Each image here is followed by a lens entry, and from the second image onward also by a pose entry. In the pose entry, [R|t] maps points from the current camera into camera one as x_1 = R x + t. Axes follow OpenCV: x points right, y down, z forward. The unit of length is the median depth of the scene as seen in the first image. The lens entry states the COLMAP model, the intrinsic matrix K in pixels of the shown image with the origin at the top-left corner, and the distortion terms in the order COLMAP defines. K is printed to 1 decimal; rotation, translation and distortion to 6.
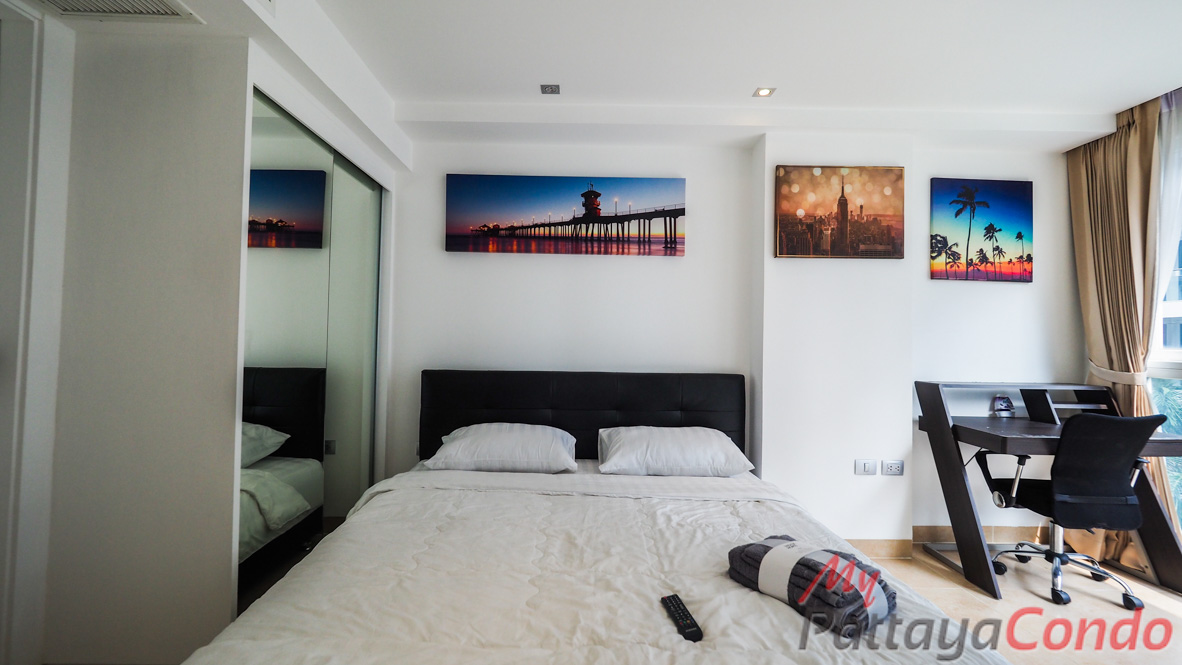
lens RADIAL K [[496.6, 0, 580.7], [0, 496.6, 330.7], [0, 0, 1]] dist [-0.002942, -0.000531]
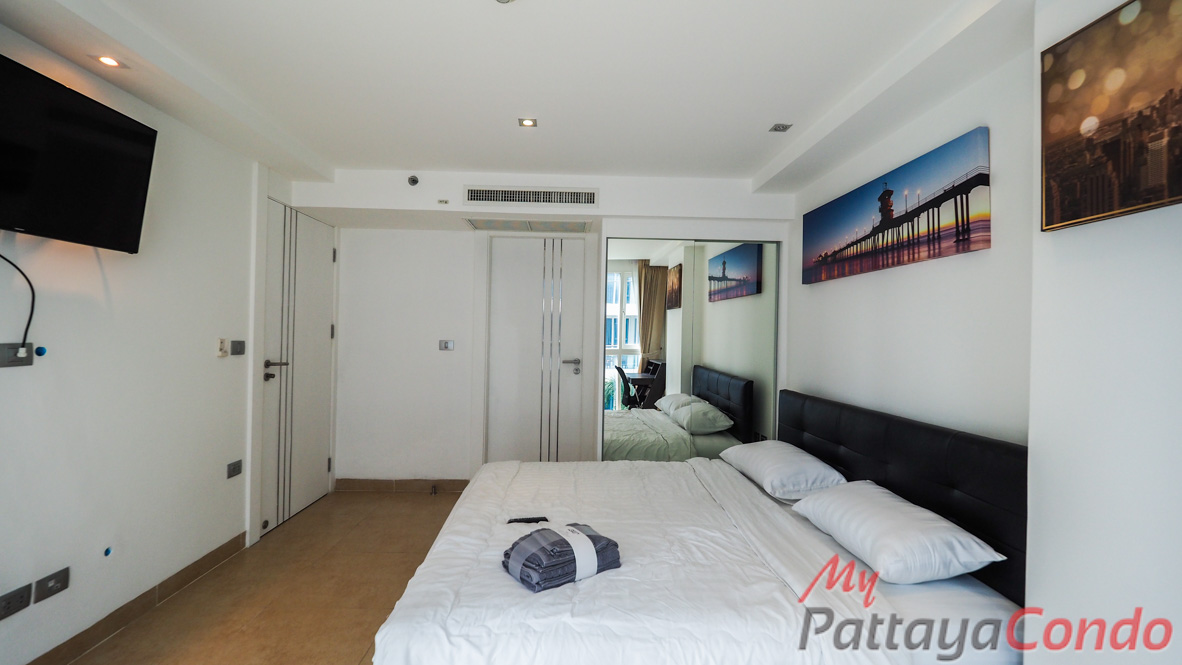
lens RADIAL K [[496.6, 0, 580.7], [0, 496.6, 330.7], [0, 0, 1]] dist [-0.002942, -0.000531]
pose [[0.018960, -0.020154, -0.999617, 0.830802], [0.000377, 0.999797, -0.020150, -0.033191], [0.999820, 0.000005, 0.018964, 0.477513]]
